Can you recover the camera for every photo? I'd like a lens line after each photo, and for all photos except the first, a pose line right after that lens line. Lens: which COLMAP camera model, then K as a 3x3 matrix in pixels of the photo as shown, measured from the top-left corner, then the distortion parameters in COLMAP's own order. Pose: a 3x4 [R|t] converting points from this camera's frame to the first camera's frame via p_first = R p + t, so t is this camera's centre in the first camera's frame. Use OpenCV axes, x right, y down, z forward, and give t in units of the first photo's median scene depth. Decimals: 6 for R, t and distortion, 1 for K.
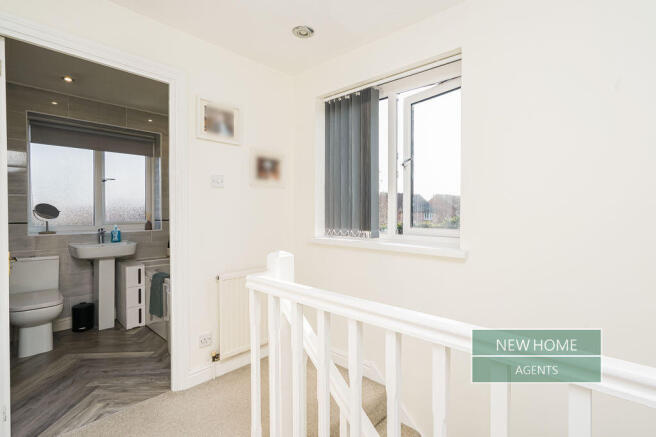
lens RADIAL K [[316.7, 0, 328.0], [0, 316.7, 218.5], [0, 0, 1]] dist [-0.000170, 0.000640]
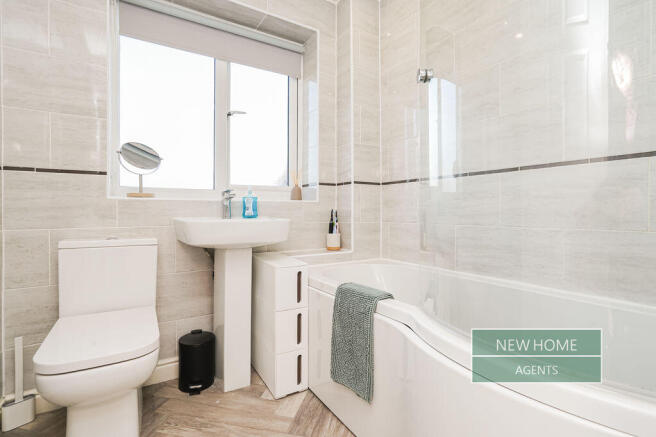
lens RADIAL K [[316.7, 0, 328.0], [0, 316.7, 218.5], [0, 0, 1]] dist [-0.000170, 0.000640]
pose [[0.962796, -0.000173, -0.270231, -0.425494], [-0.001808, 0.999973, -0.007082, 0.084816], [0.270225, 0.007307, 0.962770, 0.555615]]
